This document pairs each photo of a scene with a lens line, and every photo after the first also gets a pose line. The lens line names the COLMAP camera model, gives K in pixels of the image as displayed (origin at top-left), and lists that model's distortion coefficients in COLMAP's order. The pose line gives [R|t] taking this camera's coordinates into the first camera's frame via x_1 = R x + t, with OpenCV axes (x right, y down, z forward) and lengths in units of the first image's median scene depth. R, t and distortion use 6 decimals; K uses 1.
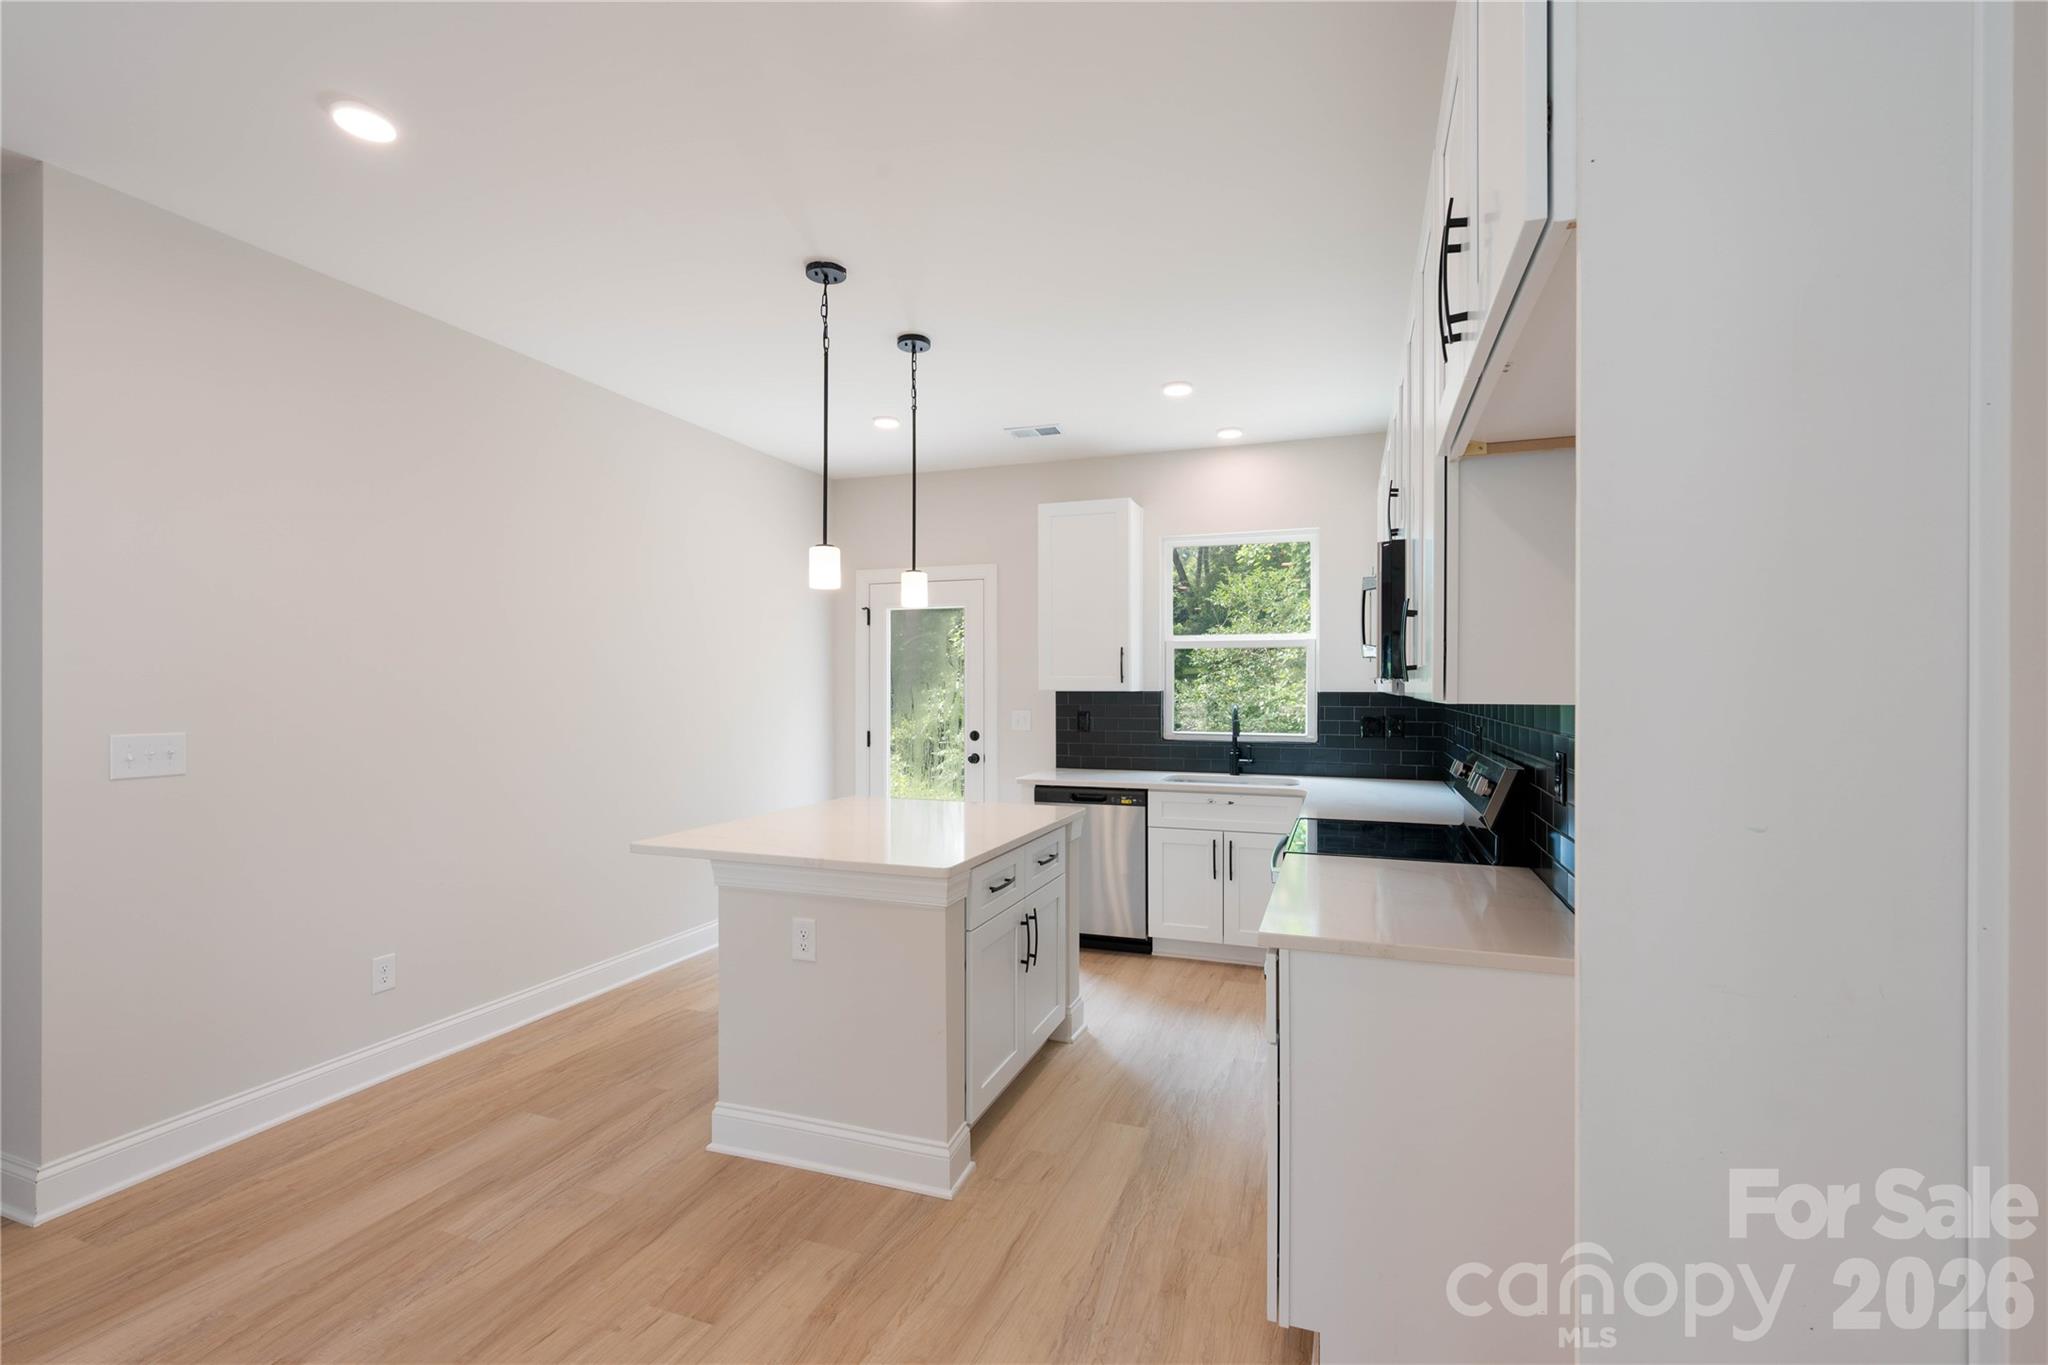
lens RADIAL K [[902.2, 0, 1025.2], [0, 902.2, 671.7], [0, 0, 1]] dist [-0.000079, -0.000227]
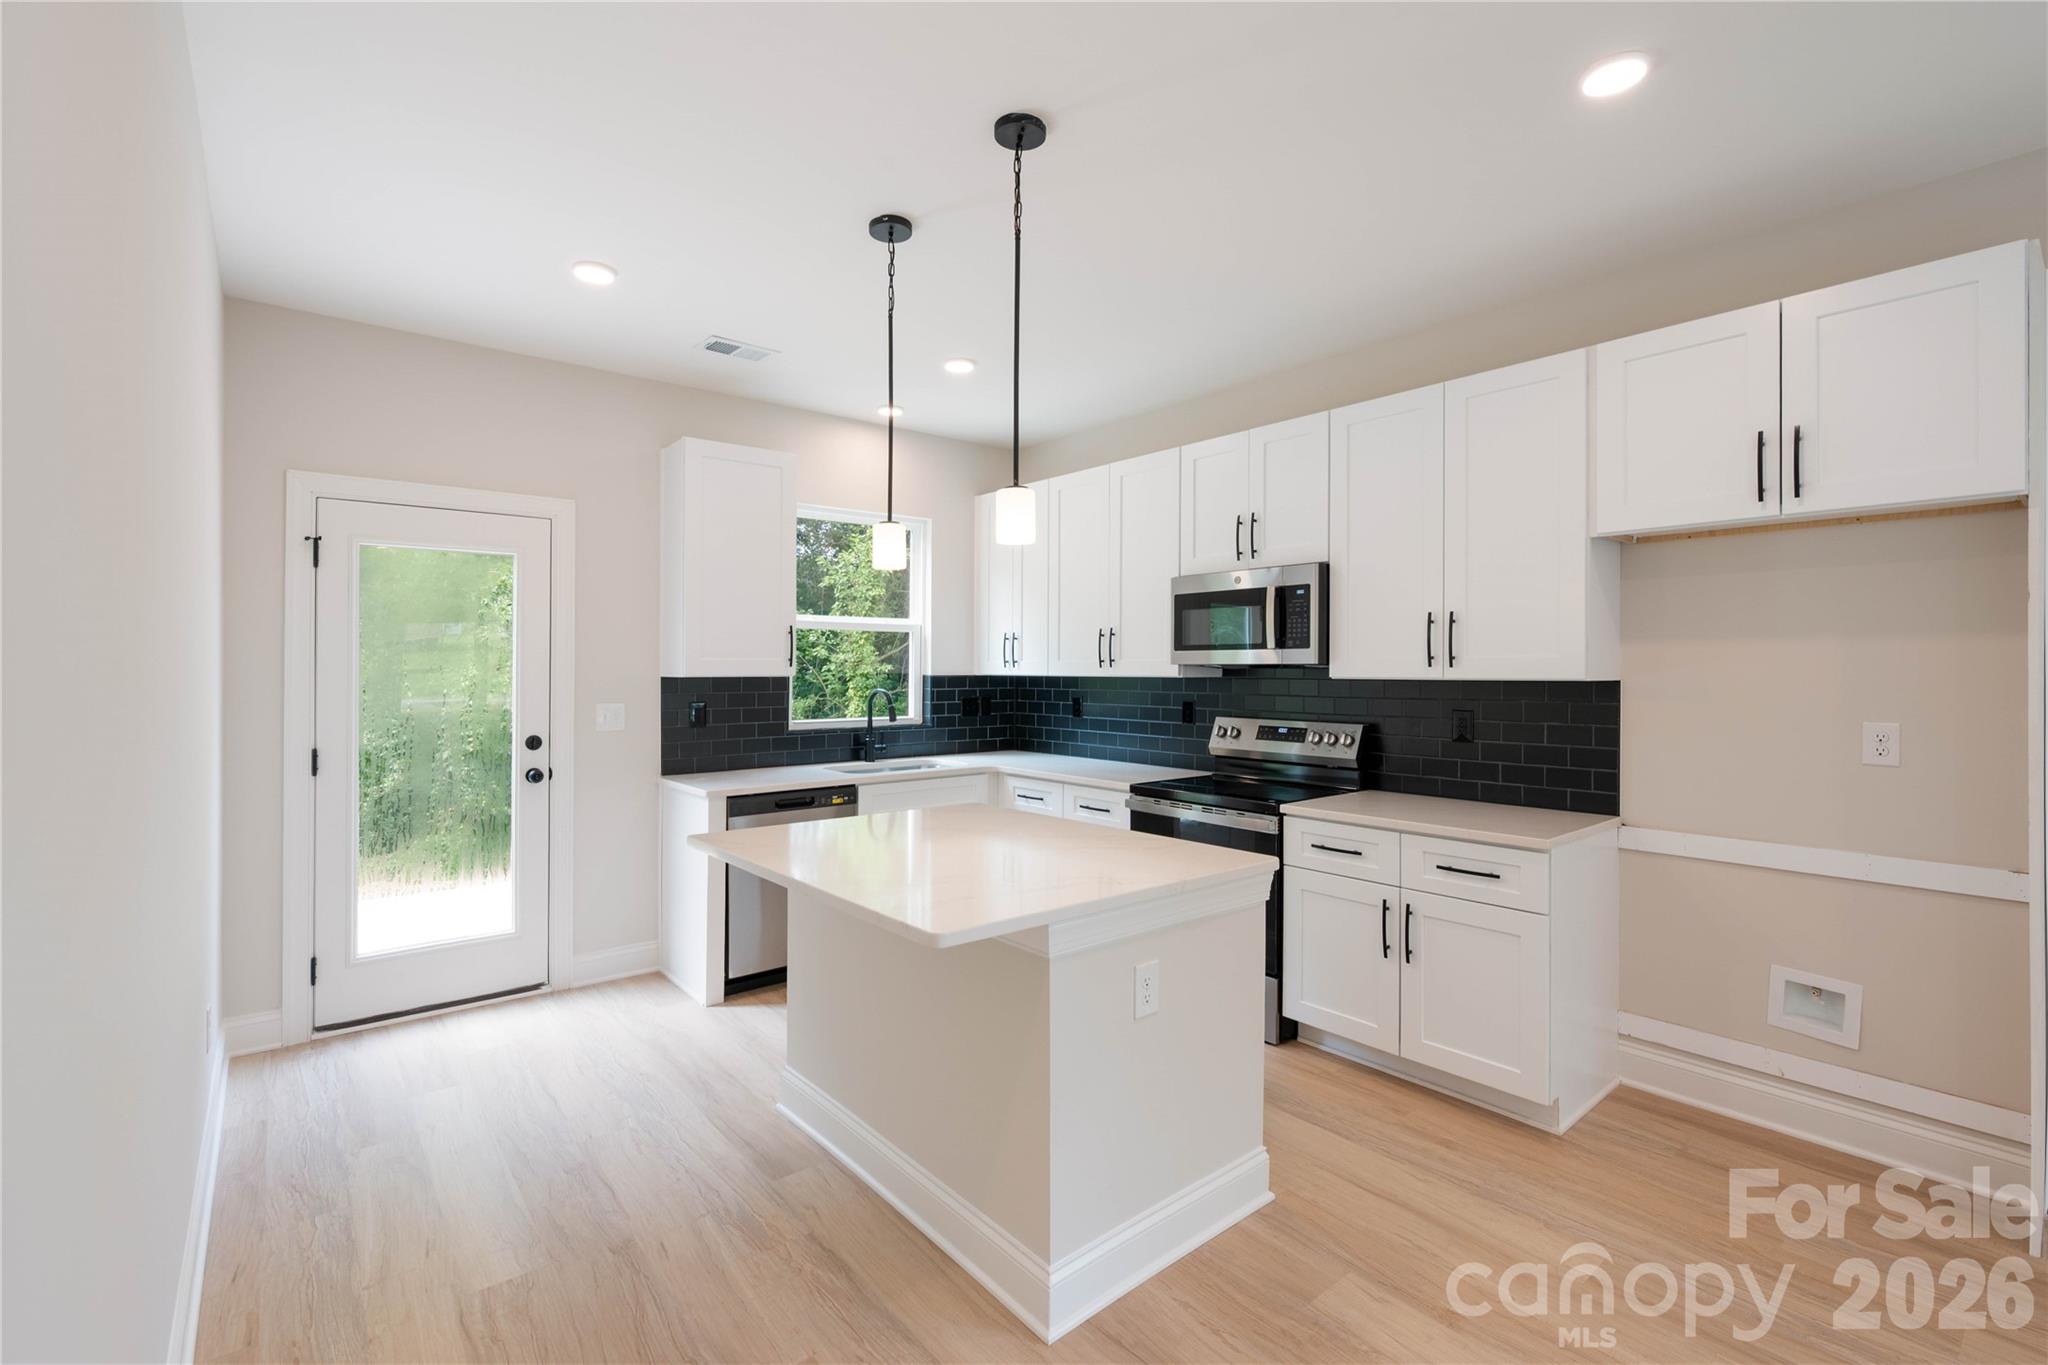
lens RADIAL K [[907.4, 0, 1032.3], [0, 907.4, 662.0], [0, 0, 1]] dist [-0.001281, -0.000495]
pose [[0.512933, 0.004912, 0.858414, -0.528892], [-0.012088, 0.999926, 0.001501, 0.003780], [-0.858343, -0.011146, 0.512955, 0.362973]]
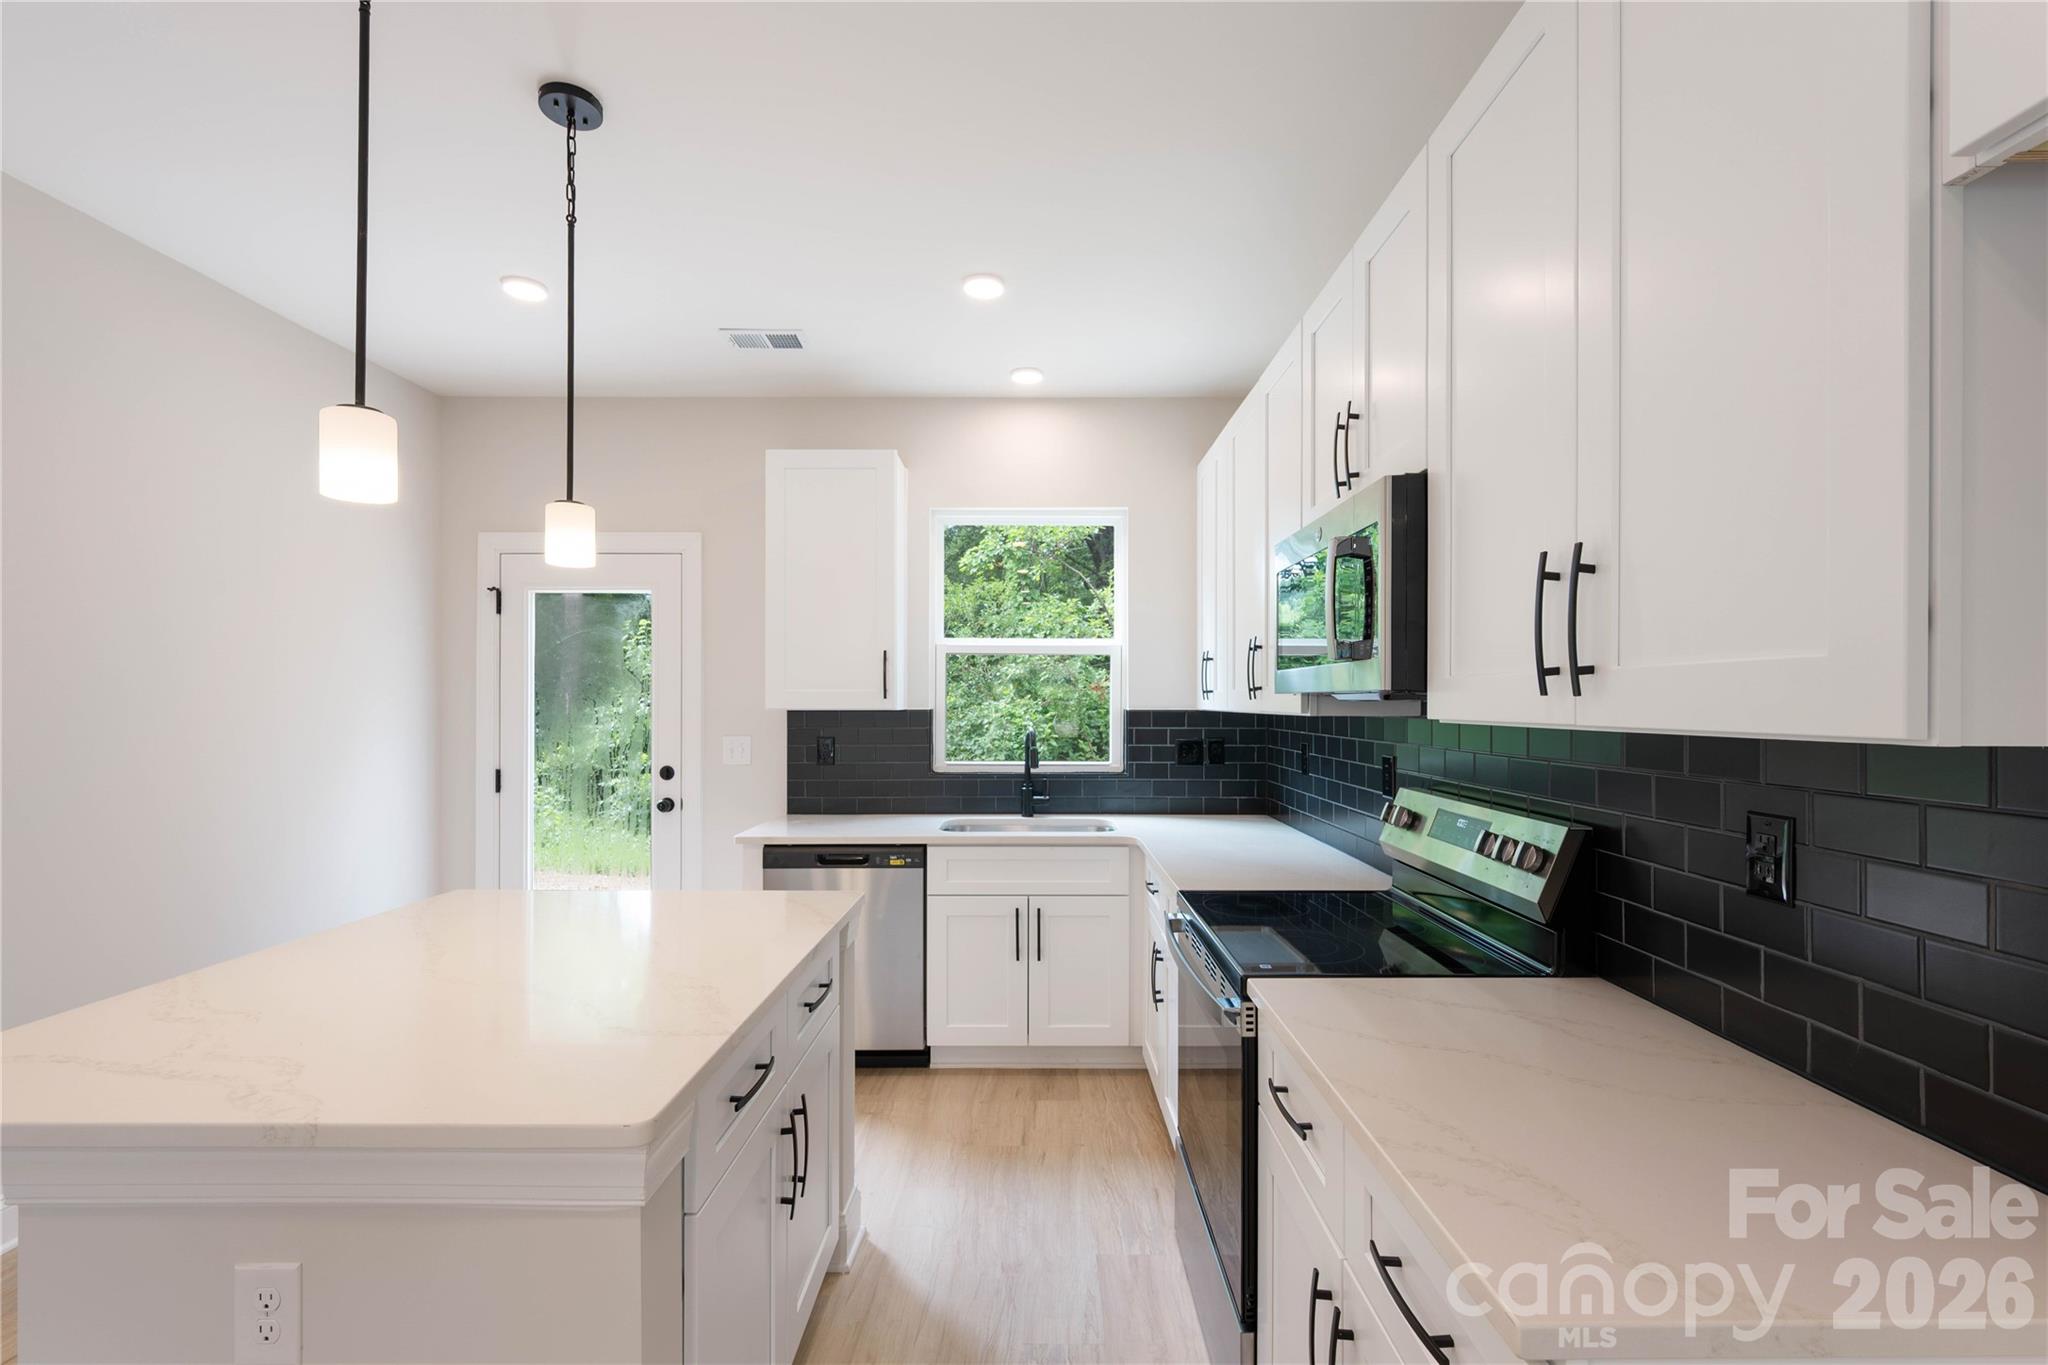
lens RADIAL K [[909.1, 0, 1034.7], [0, 909.1, 692.3], [0, 0, 1]] dist [-0.000684, 0.000085]
pose [[0.941210, 0.003021, 0.337809, -0.029676], [-0.004514, 0.999983, 0.003635, 0.003856], [-0.337792, -0.004946, 0.941208, 0.263357]]
